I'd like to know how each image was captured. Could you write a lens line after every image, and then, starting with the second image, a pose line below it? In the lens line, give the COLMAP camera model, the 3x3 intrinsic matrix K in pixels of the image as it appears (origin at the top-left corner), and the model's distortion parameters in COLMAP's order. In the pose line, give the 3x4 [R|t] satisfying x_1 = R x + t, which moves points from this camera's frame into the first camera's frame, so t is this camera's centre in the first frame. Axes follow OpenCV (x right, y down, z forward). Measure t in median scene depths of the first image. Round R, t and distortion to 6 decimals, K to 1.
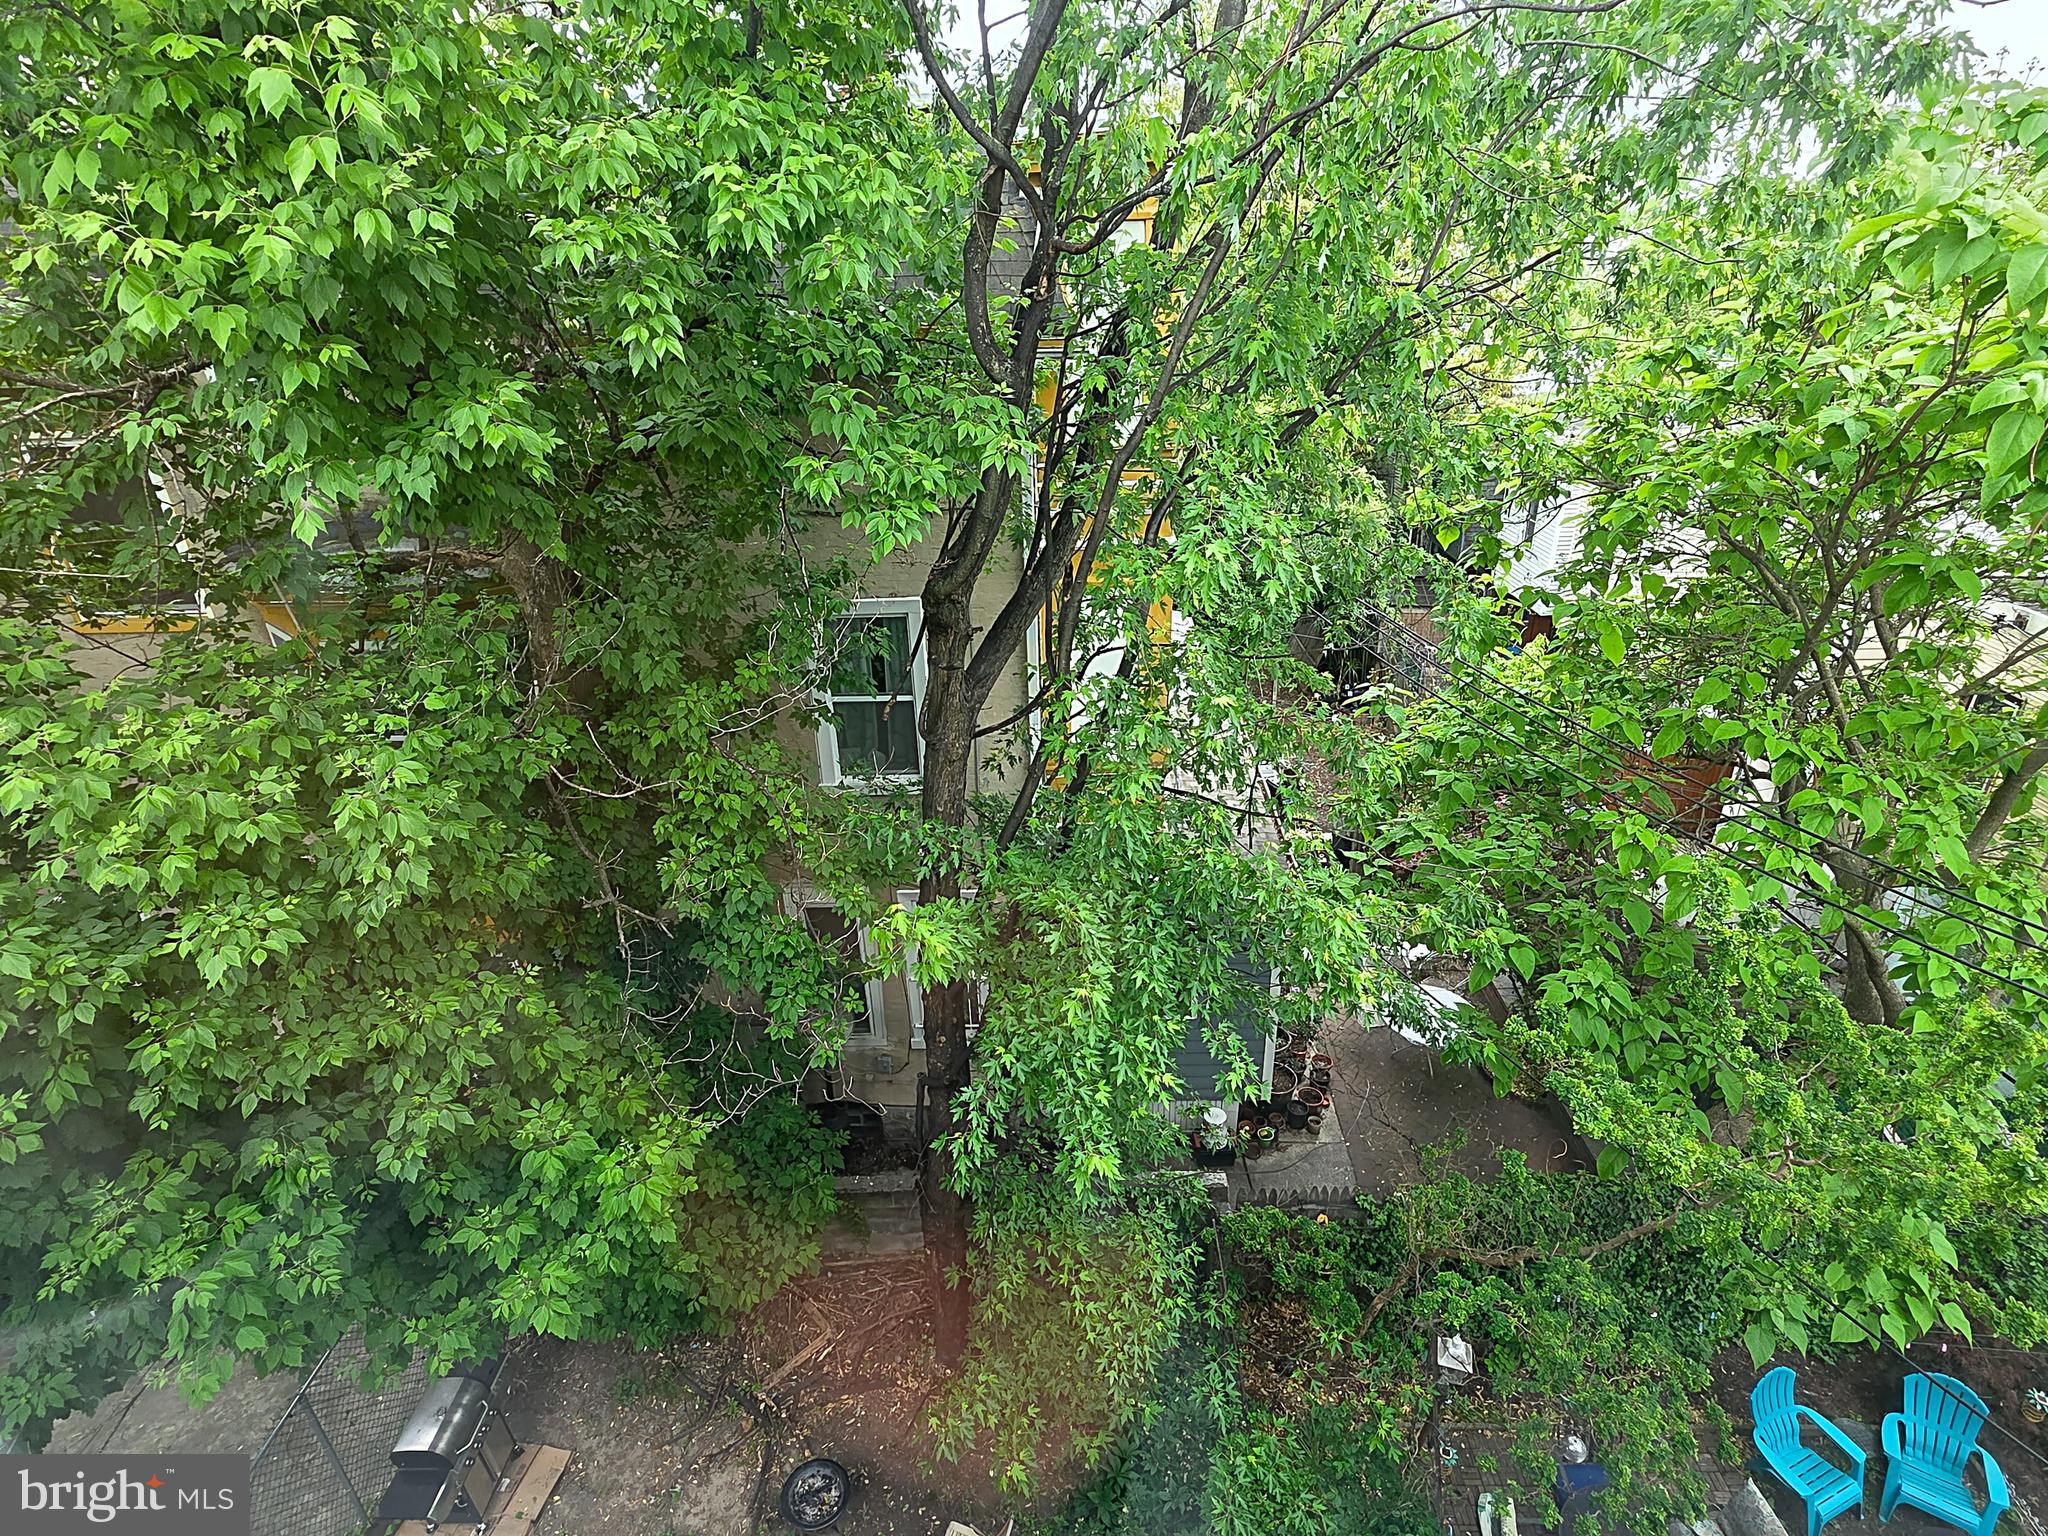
lens RADIAL K [[1032.7, 0, 1044.3], [0, 1032.7, 774.2], [0, 0, 1]] dist [-0.019607, -0.000673]
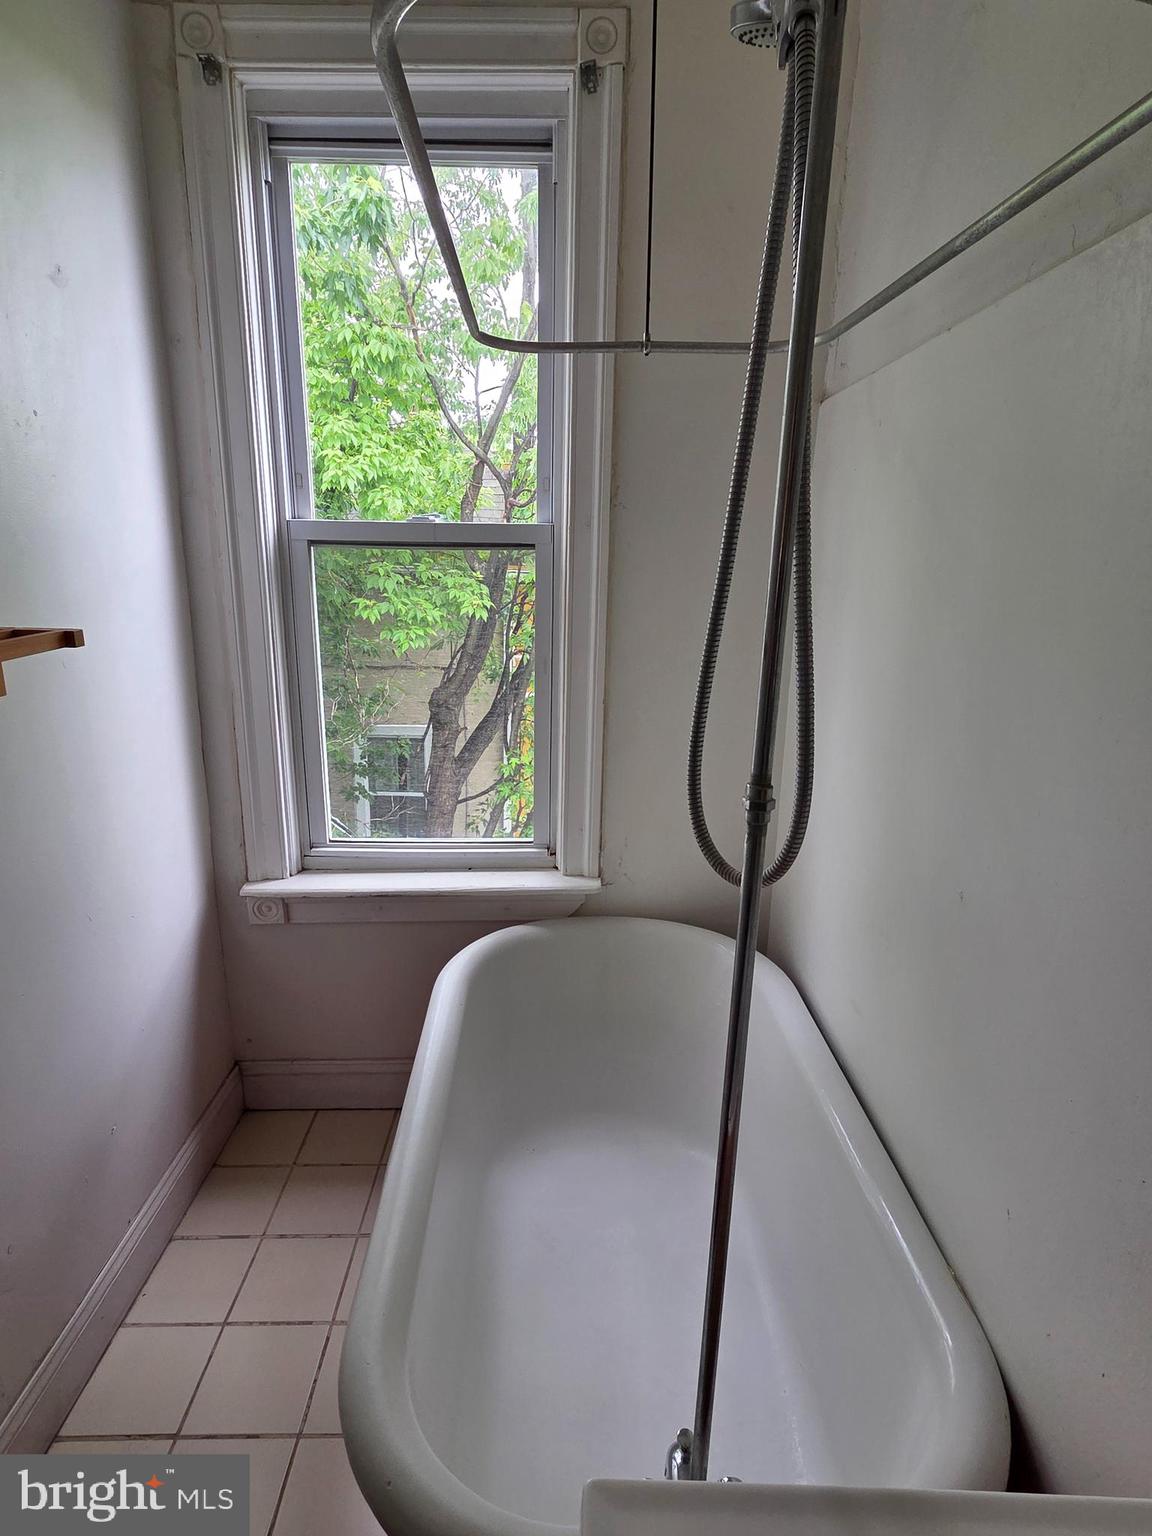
lens RADIAL K [[804.3, 0, 585.8], [0, 804.3, 753.6], [0, 0, 1]] dist [0.002234, -0.000022]
pose [[0.997787, 0.040829, 0.052471, 0.100942], [-0.029707, 0.979848, -0.197523, 0.233402], [-0.059478, 0.195527, 0.978893, -0.374999]]
